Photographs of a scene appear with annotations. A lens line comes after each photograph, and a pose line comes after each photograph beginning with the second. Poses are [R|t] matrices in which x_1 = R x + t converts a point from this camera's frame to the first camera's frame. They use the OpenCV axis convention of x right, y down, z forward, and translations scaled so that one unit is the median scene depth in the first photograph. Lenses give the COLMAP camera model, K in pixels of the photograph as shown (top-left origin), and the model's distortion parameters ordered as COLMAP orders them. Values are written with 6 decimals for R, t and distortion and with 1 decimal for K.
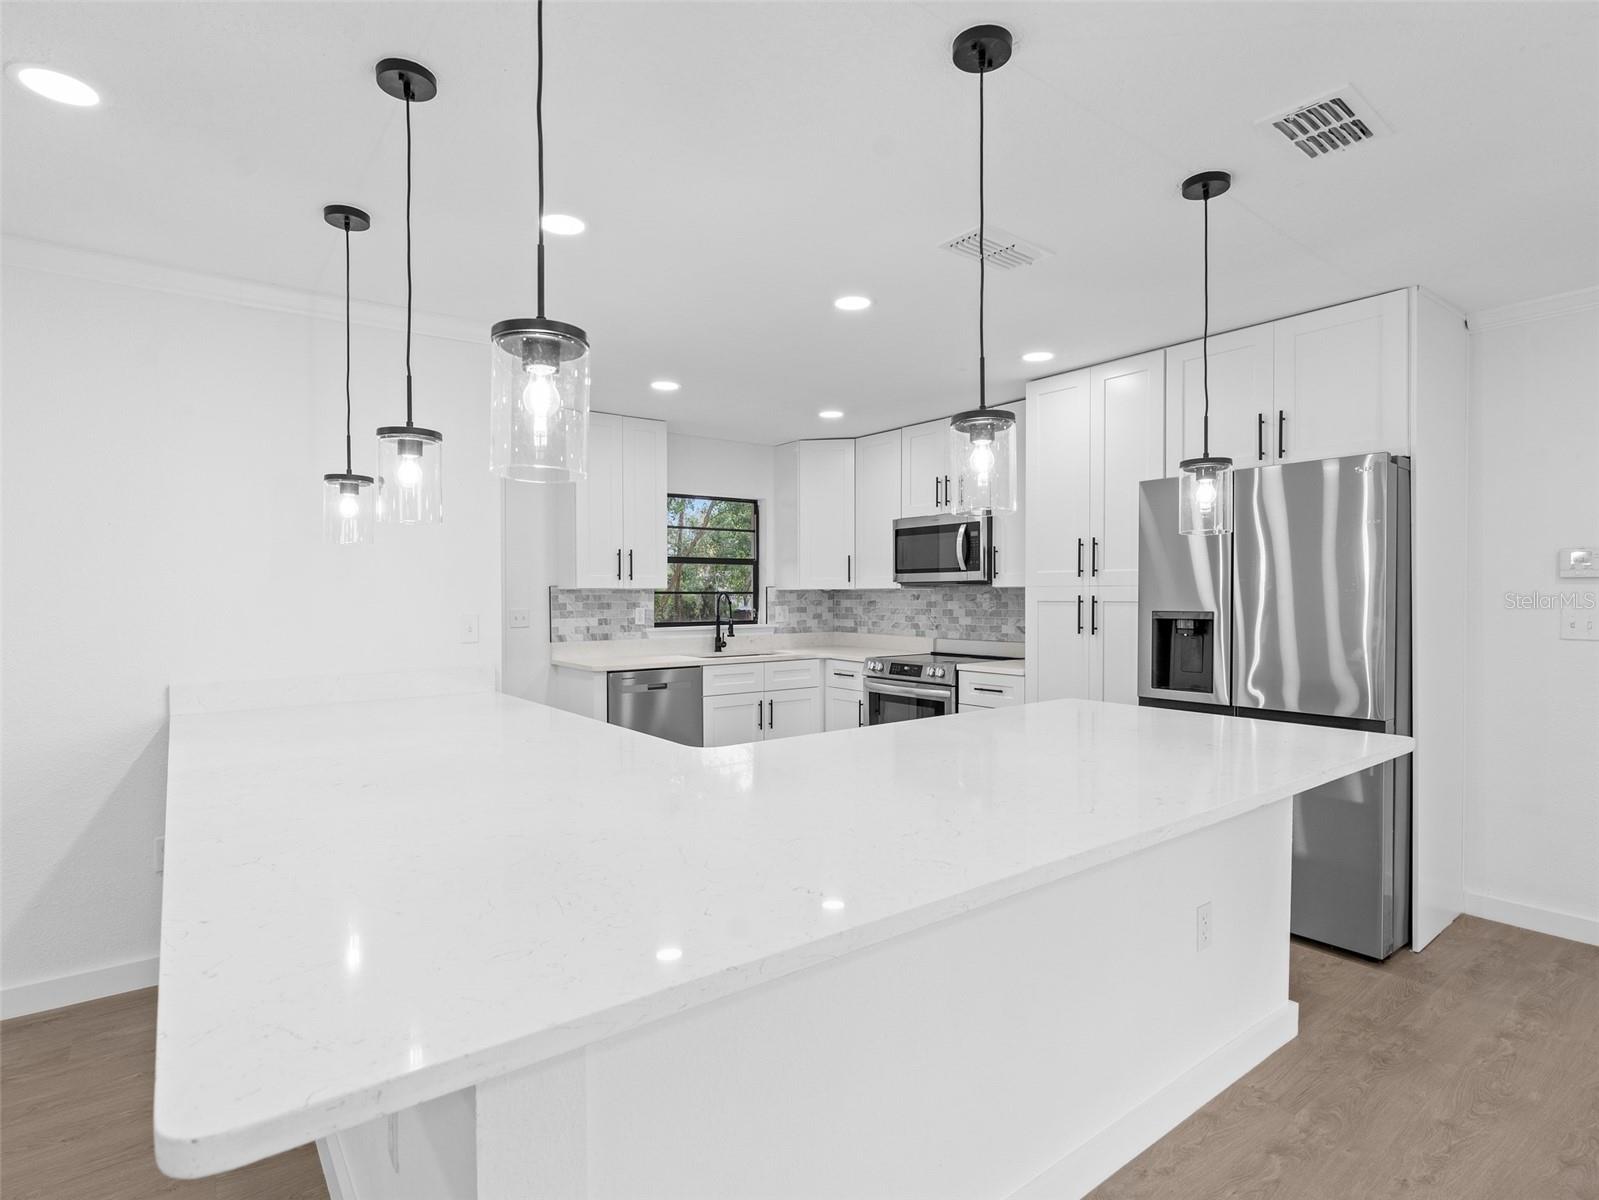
lens RADIAL K [[821.9, 0, 799.5], [0, 821.9, 600.0], [0, 0, 1]] dist [-0.004032, 0.002402]
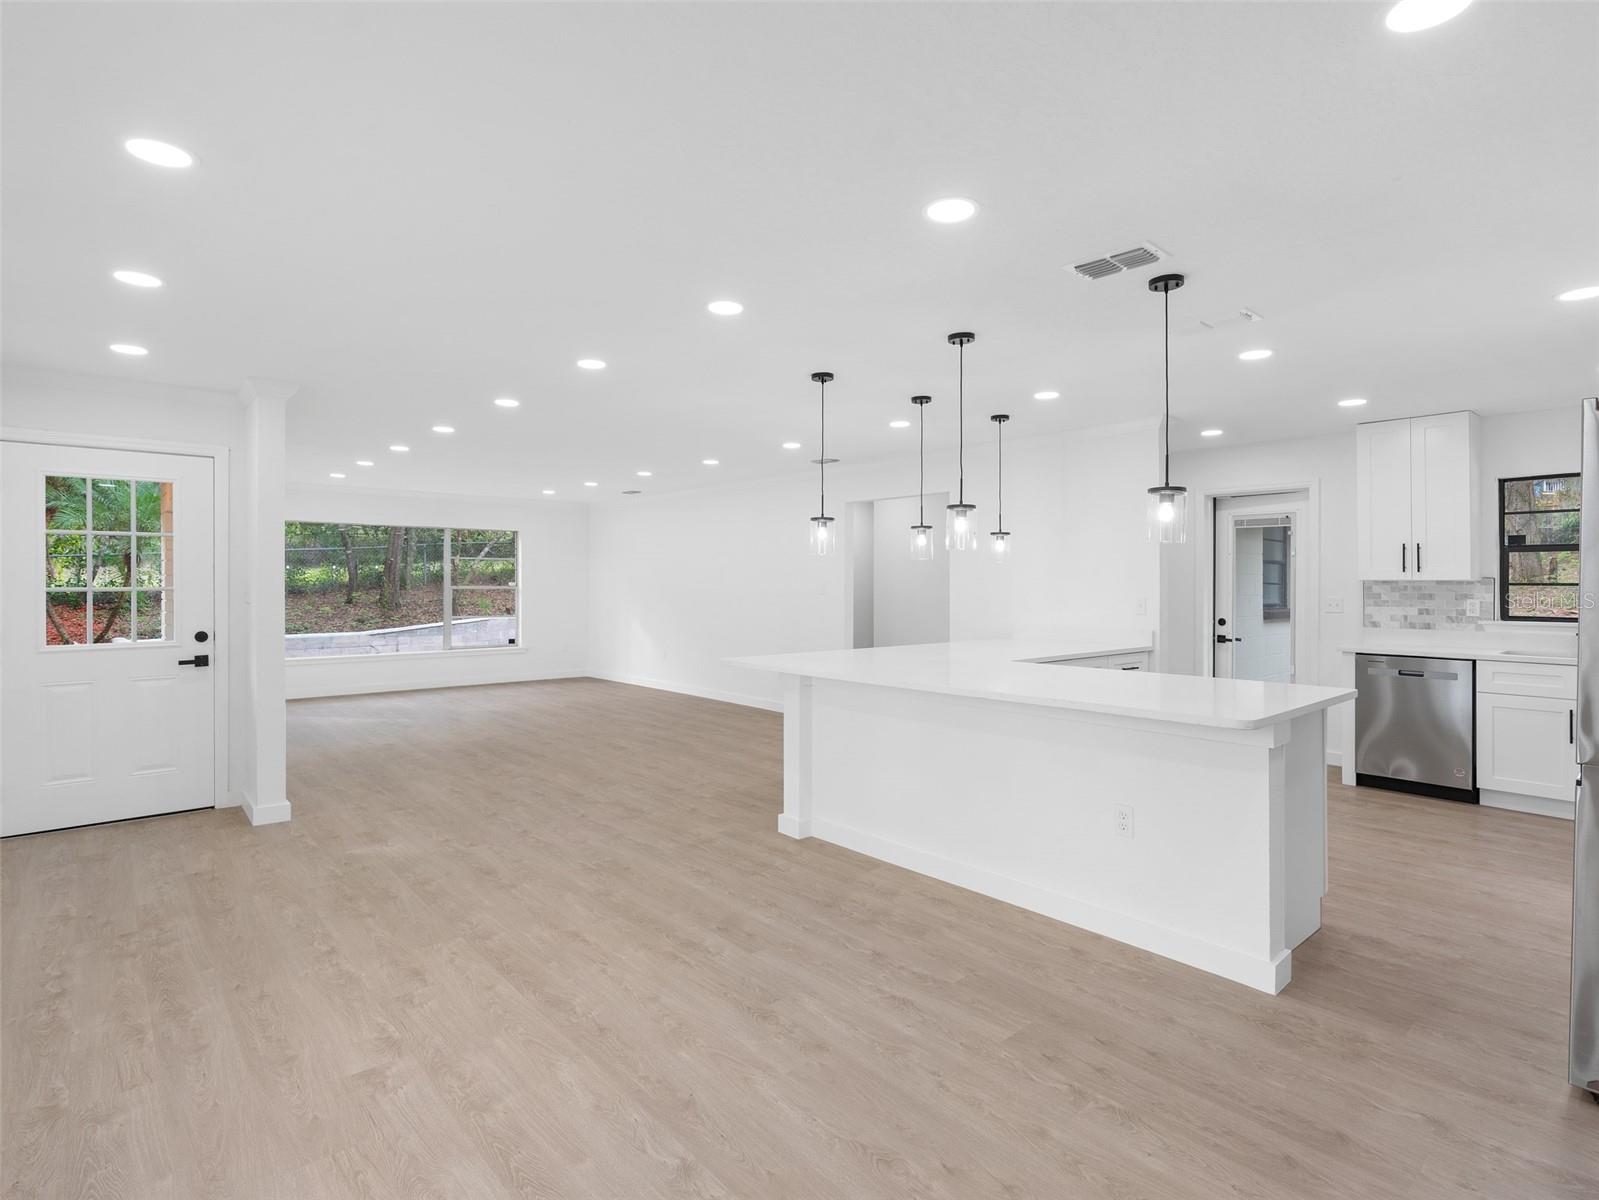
lens RADIAL K [[775.8, 0, 805.5], [0, 775.8, 591.4], [0, 0, 1]] dist [-0.007733, 0.001695]
pose [[0.089875, 0.015728, -0.995829, 0.691302], [-0.009179, 0.999846, 0.014963, -0.007110], [0.995911, 0.007796, 0.090006, 0.125483]]
